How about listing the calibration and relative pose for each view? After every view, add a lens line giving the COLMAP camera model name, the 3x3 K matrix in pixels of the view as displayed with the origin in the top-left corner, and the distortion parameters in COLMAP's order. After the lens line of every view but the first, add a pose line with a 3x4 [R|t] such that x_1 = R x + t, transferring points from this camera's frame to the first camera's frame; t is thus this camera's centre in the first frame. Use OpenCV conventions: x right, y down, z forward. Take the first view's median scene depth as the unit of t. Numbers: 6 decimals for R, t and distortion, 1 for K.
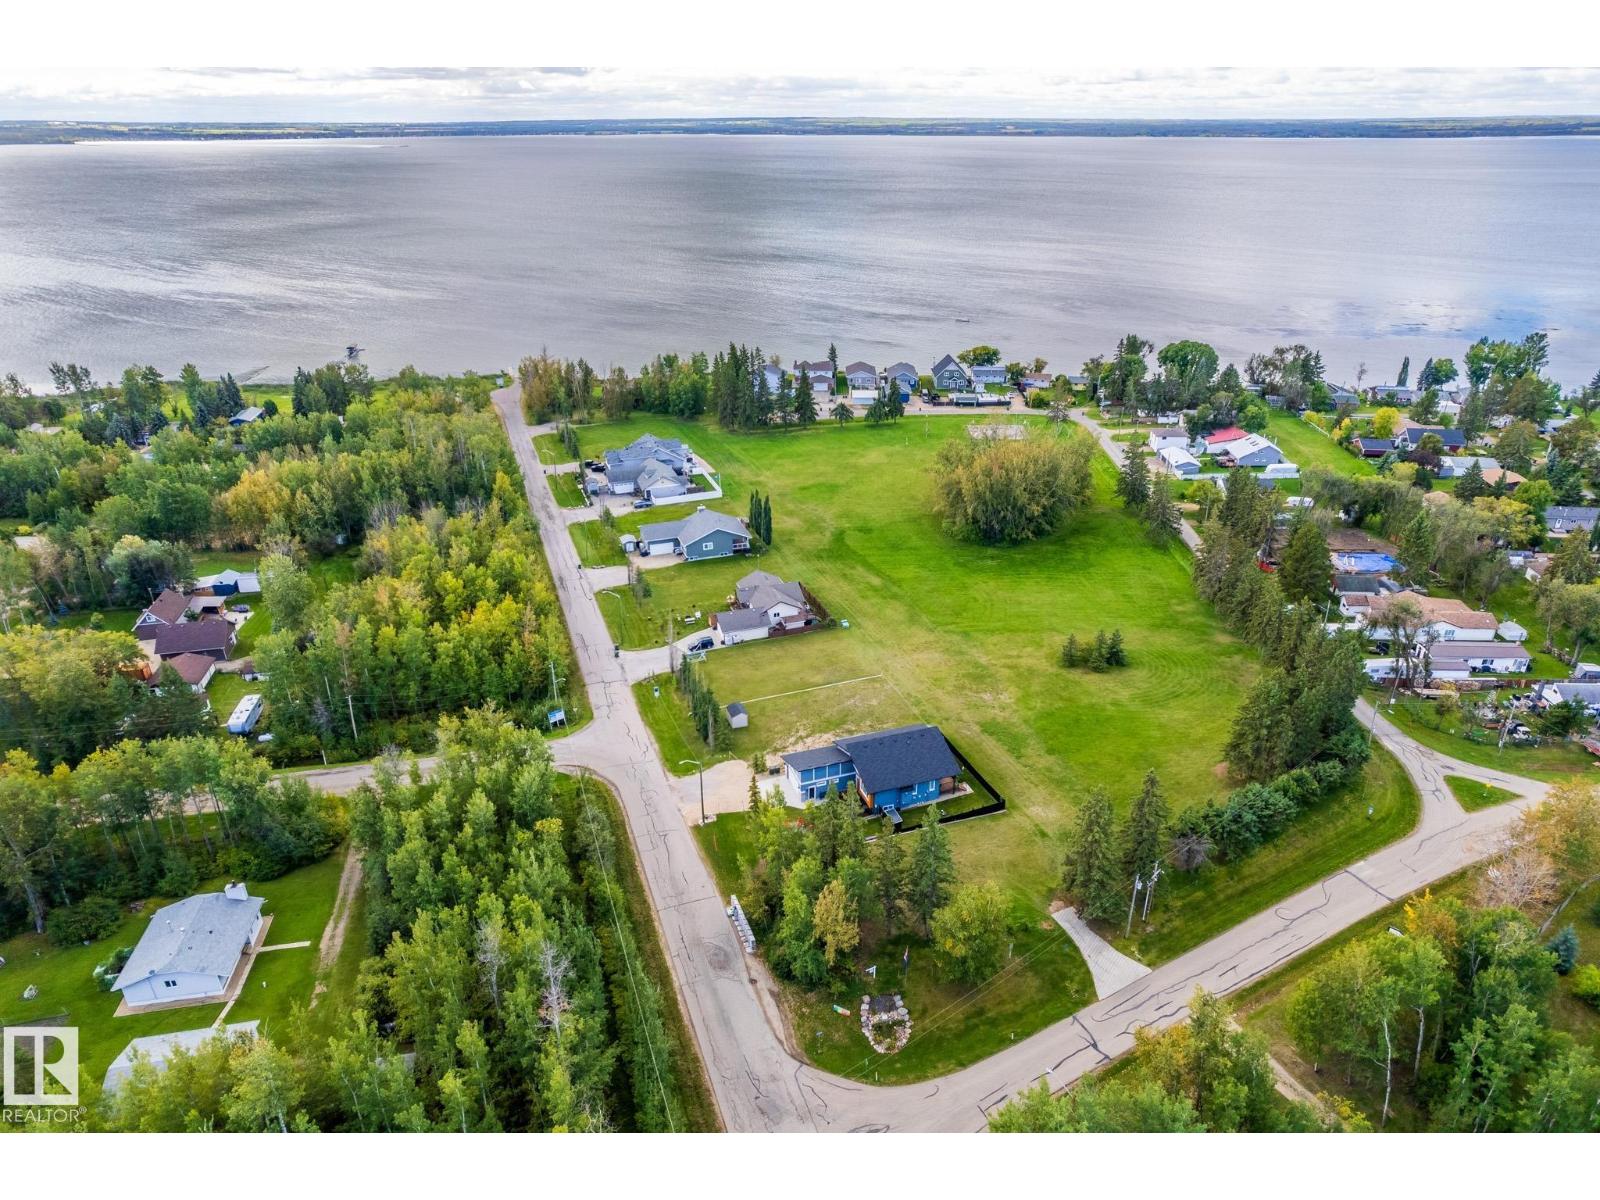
lens RADIAL K [[1022.6, 0, 803.3], [0, 1022.6, 602.9], [0, 0, 1]] dist [-0.064818, 0.066654]
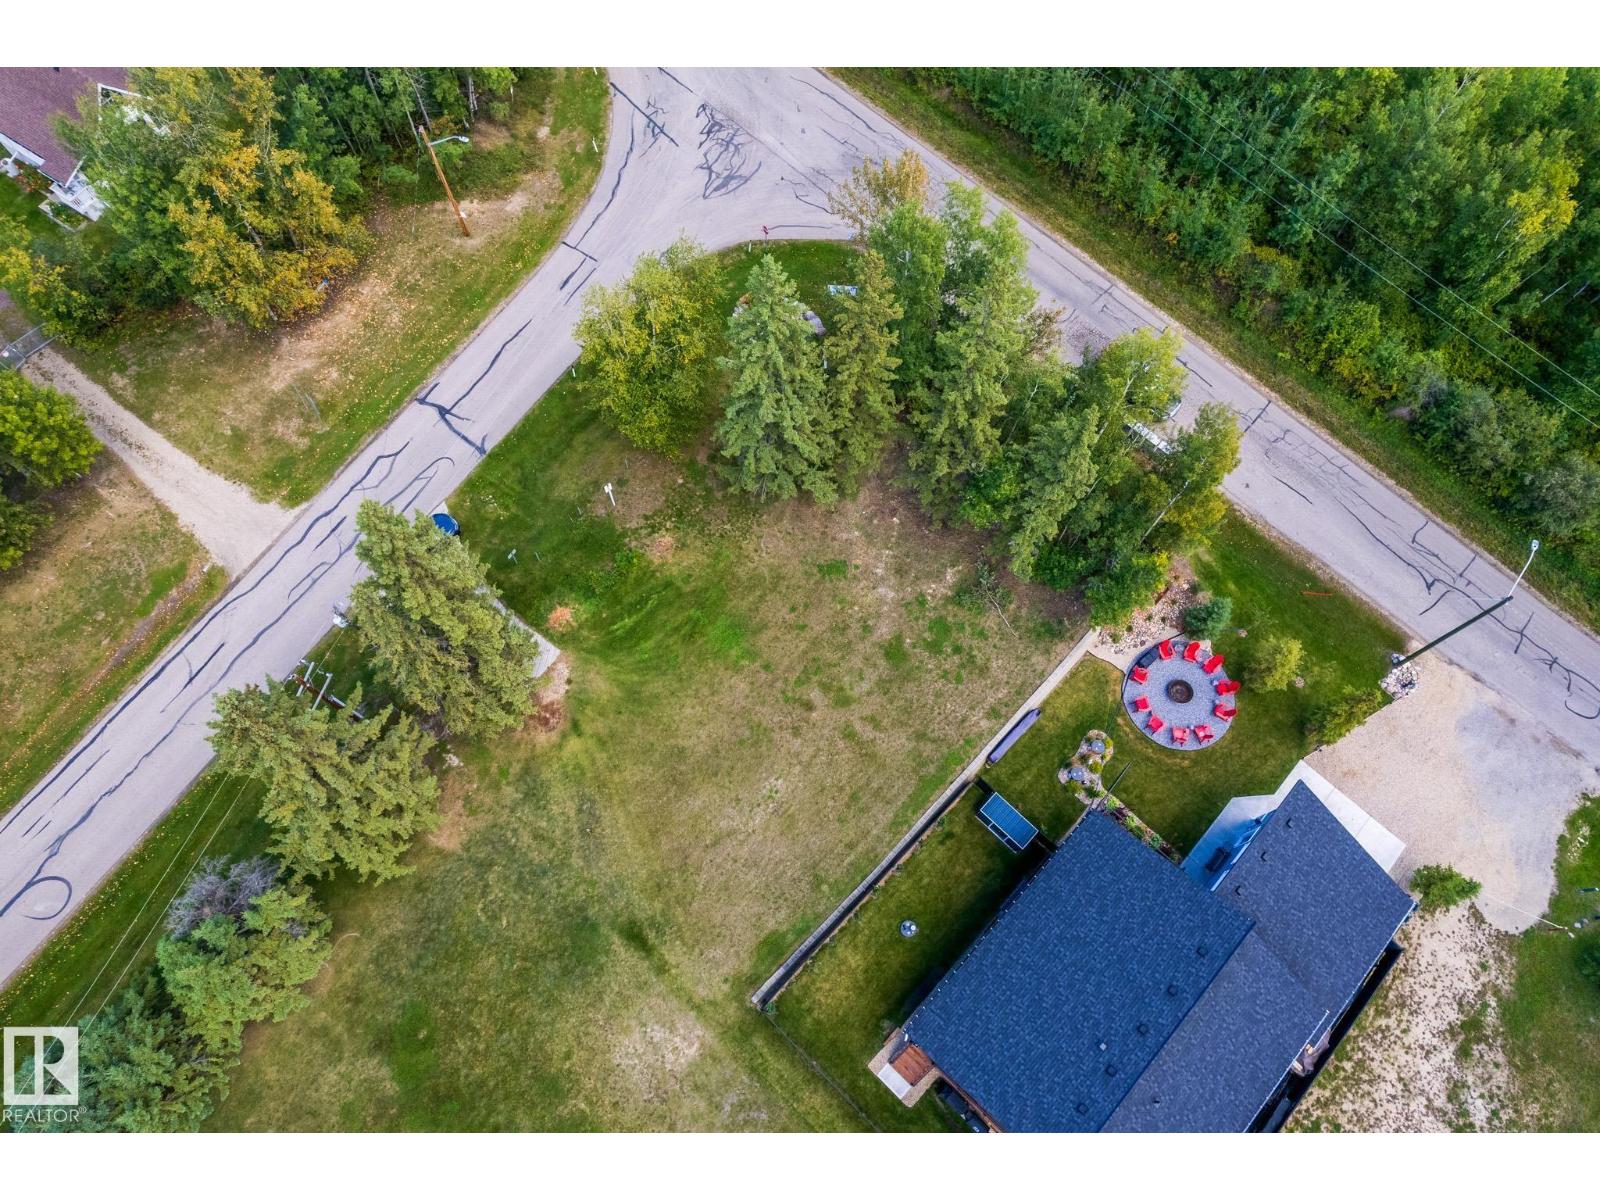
lens RADIAL K [[1040.9, 0, 804.9], [0, 1040.9, 588.7], [0, 0, 1]] dist [-0.072945, 0.076907]
pose [[-0.889825, 0.418354, -0.182185, 0.149941], [-0.202732, -0.004773, 0.979223, -0.122439], [0.408792, 0.908272, 0.089060, 0.669109]]
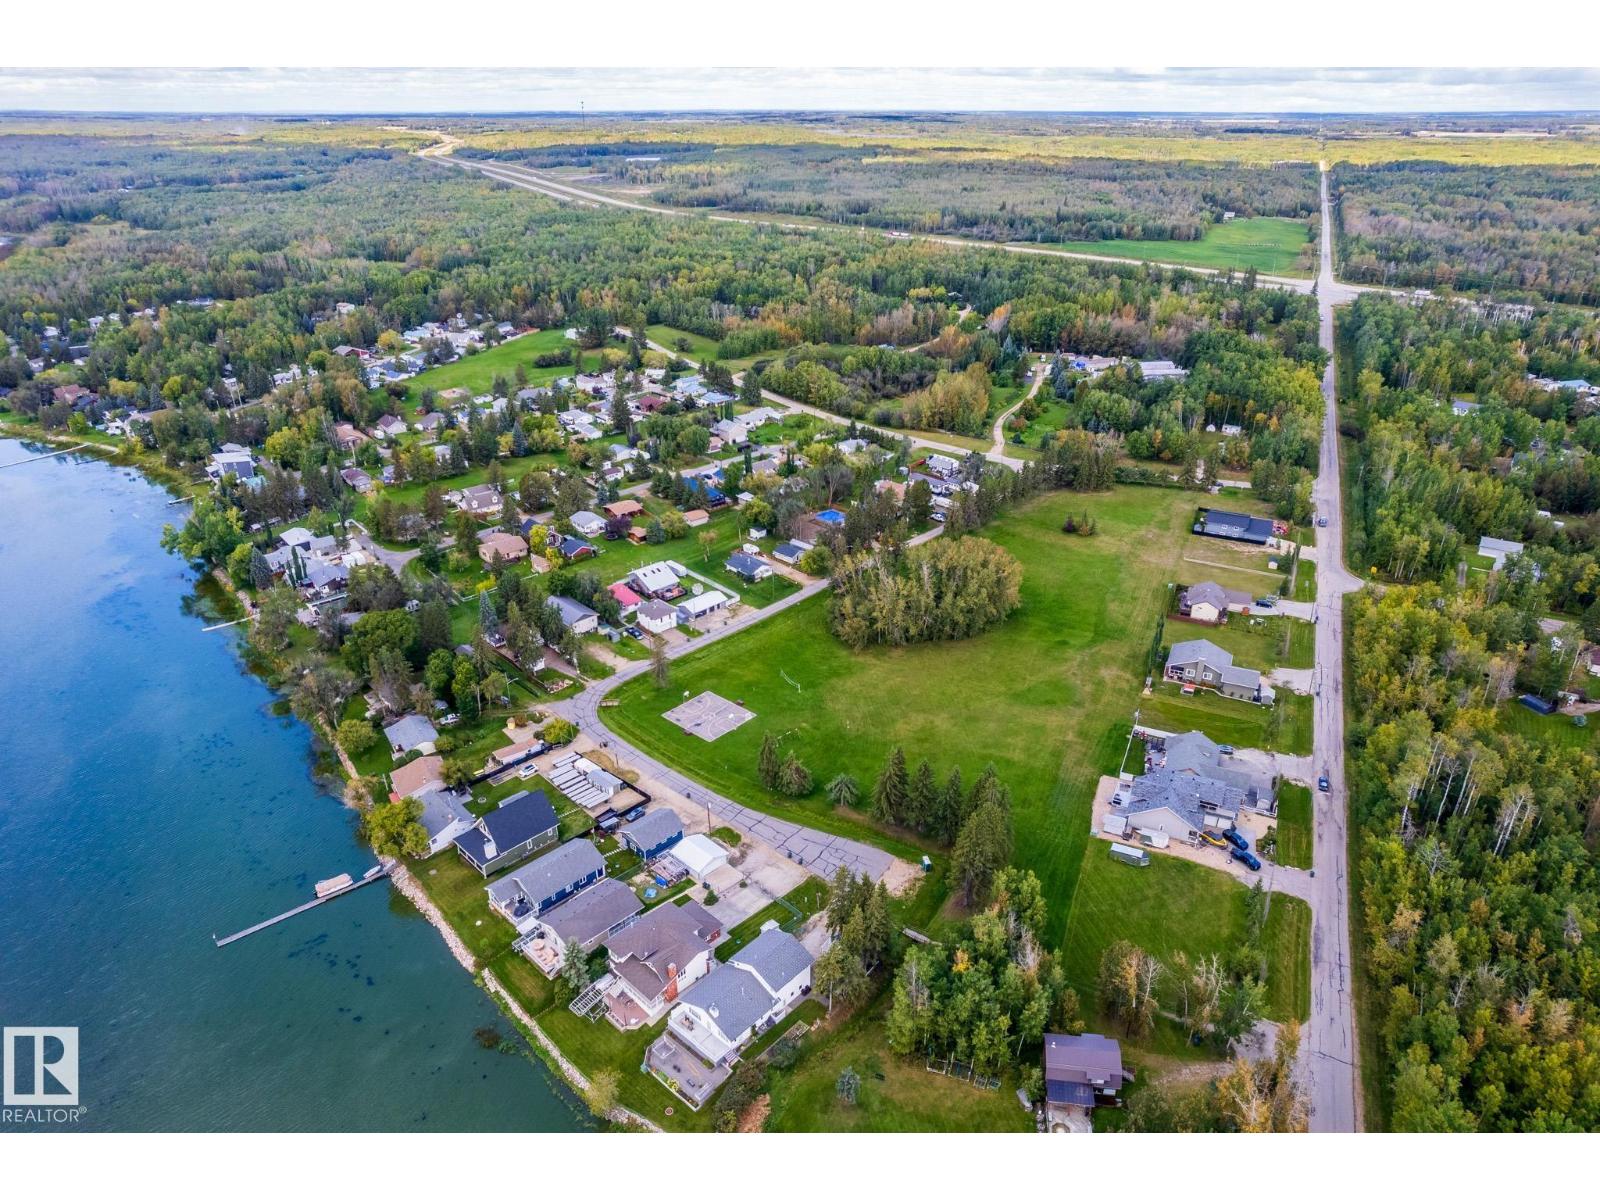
lens RADIAL K [[1040.9, 0, 804.9], [0, 1040.9, 588.7], [0, 0, 1]] dist [-0.072945, 0.076907]
pose [[-0.725726, -0.293687, 0.622150, -0.639074], [0.299876, 0.678850, 0.670252, -1.426986], [-0.619190, 0.672987, -0.404589, 2.295089]]
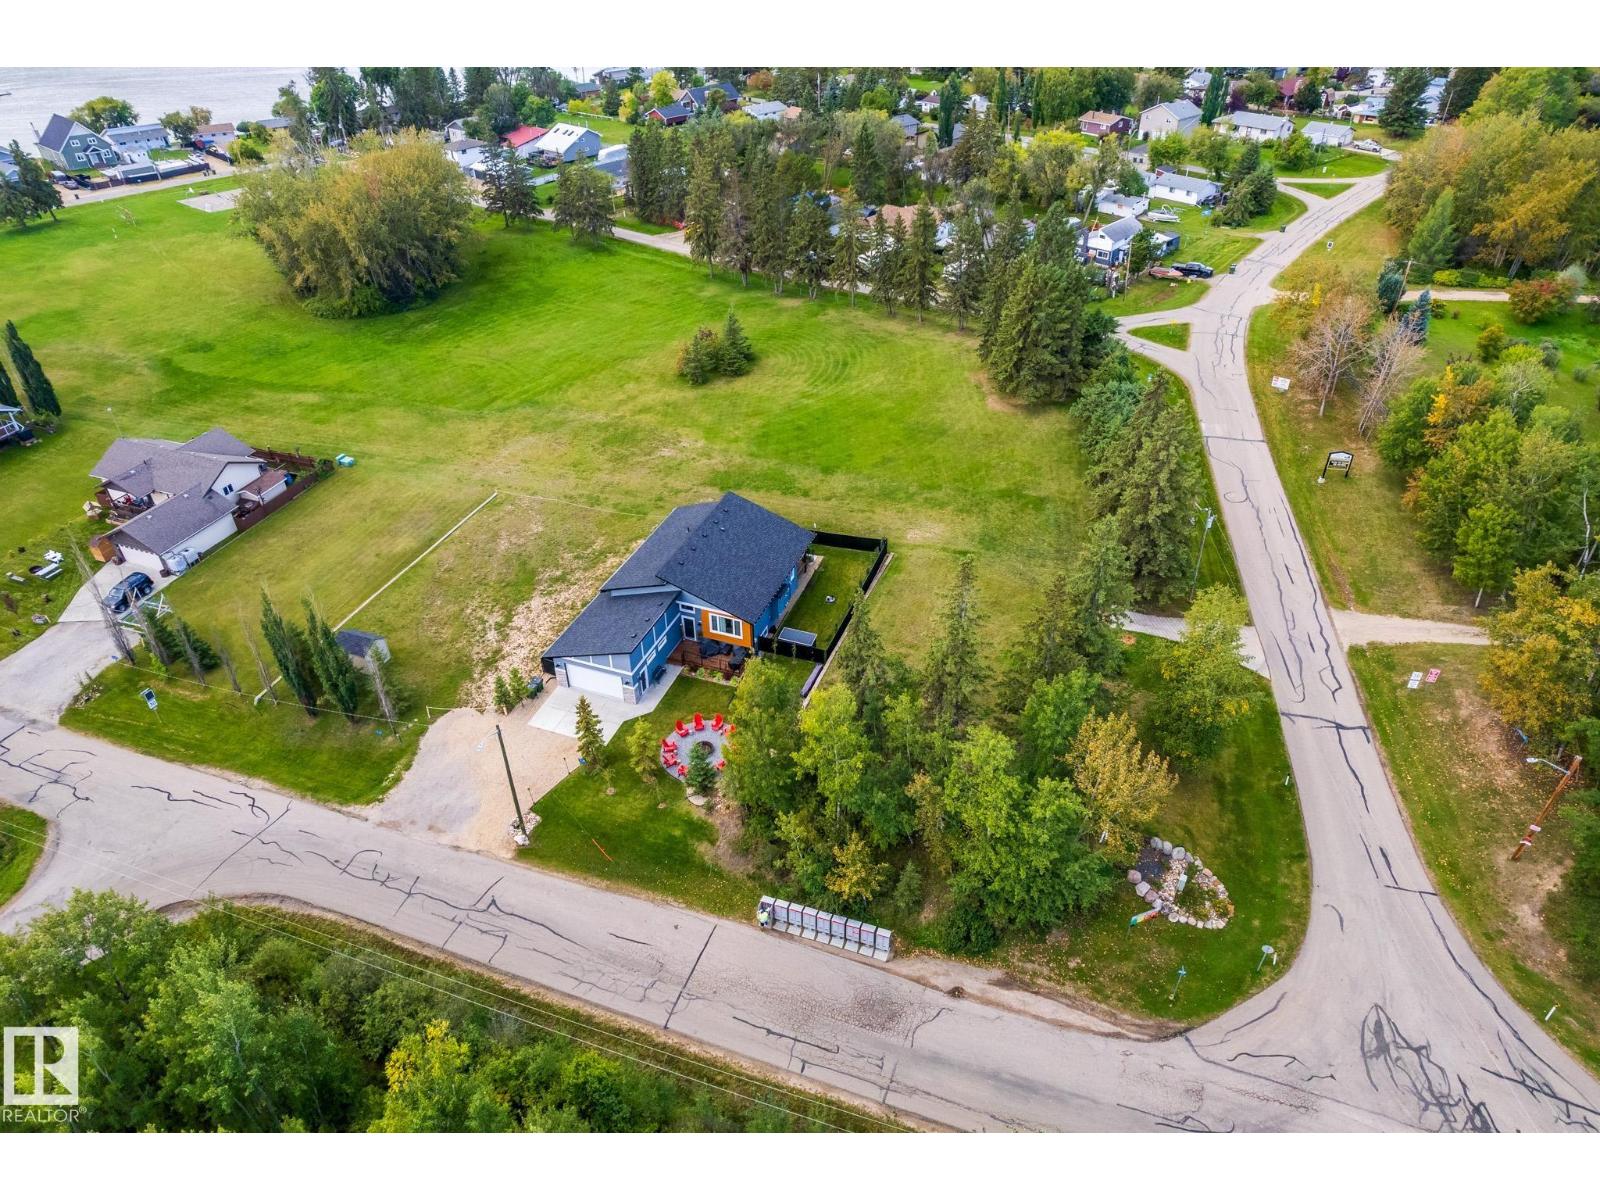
lens RADIAL K [[1040.9, 0, 804.9], [0, 1040.9, 588.7], [0, 0, 1]] dist [-0.072945, 0.076907]
pose [[0.641135, -0.442706, 0.626864, -0.218725], [0.339045, 0.896195, 0.286150, 0.007995], [-0.688473, 0.029074, 0.724679, 0.433104]]
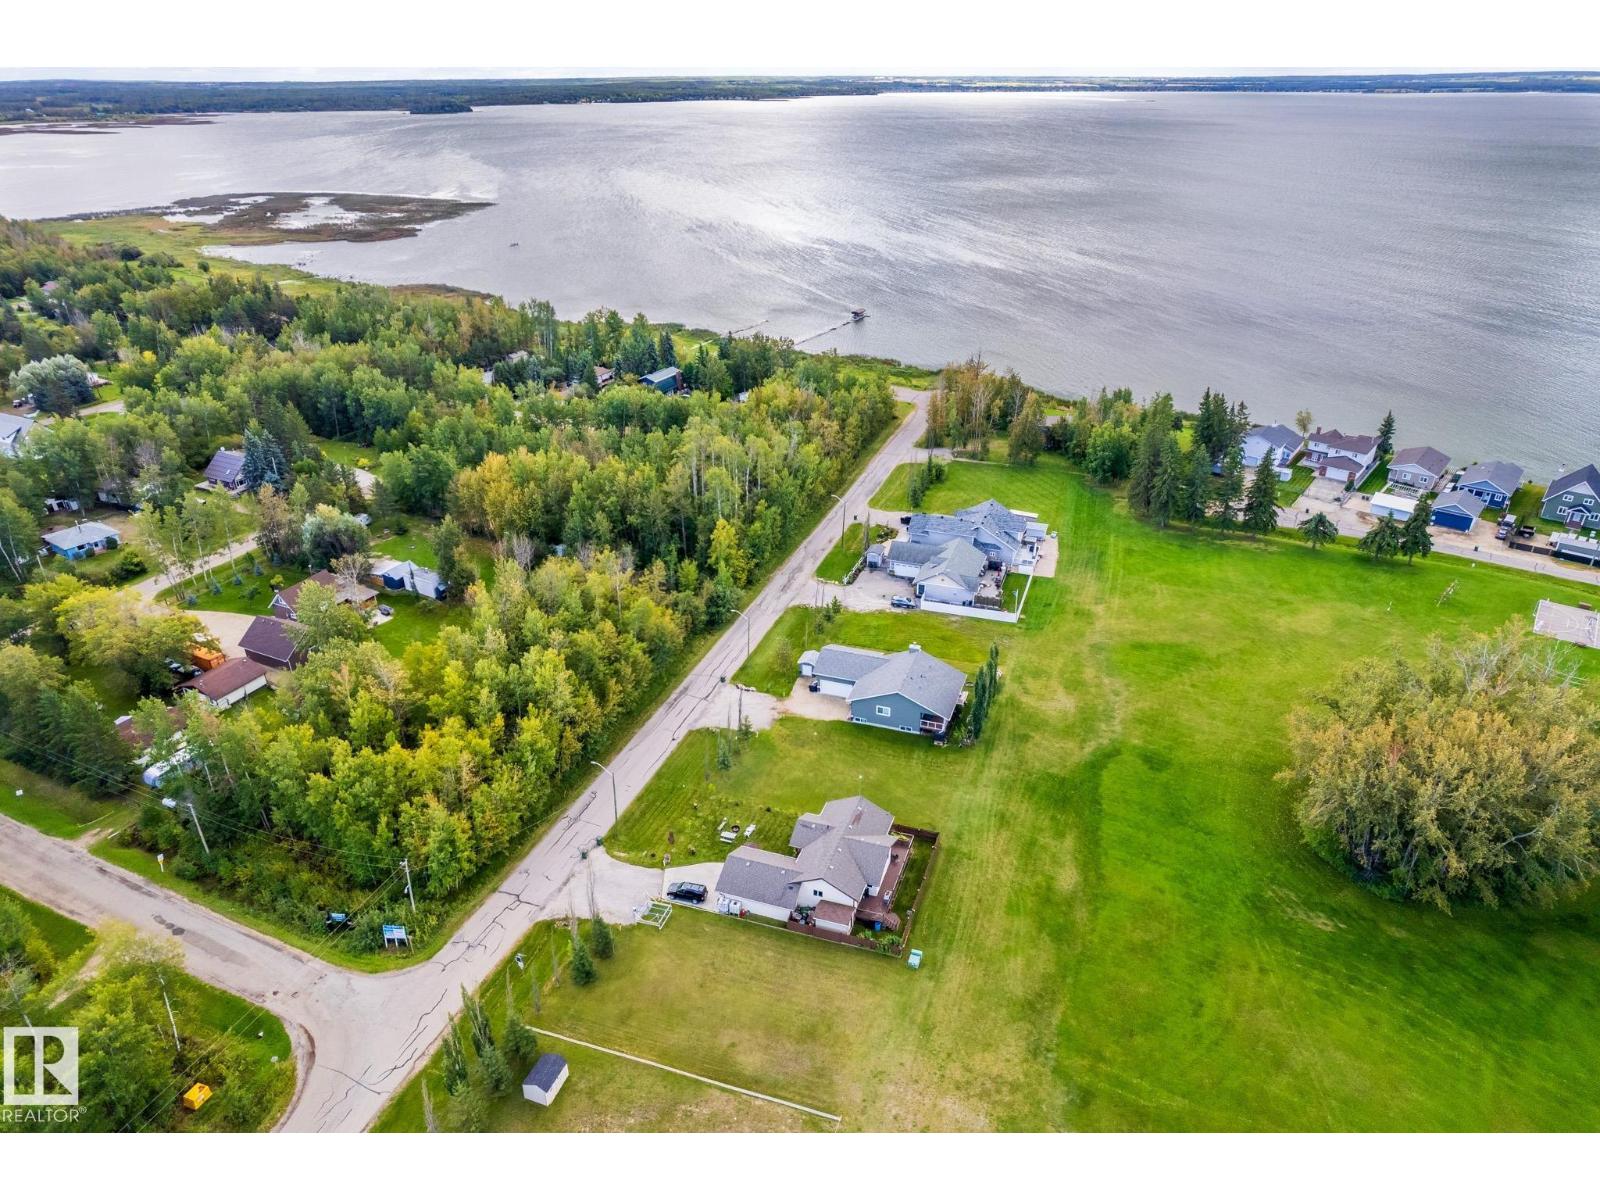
lens RADIAL K [[1022.6, 0, 803.3], [0, 1022.6, 602.9], [0, 0, 1]] dist [-0.064818, 0.066654]
pose [[0.787365, 0.285632, -0.546325, 0.275581], [-0.265746, 0.956882, 0.117287, -0.246186], [0.556269, 0.052836, 0.829321, 0.542353]]
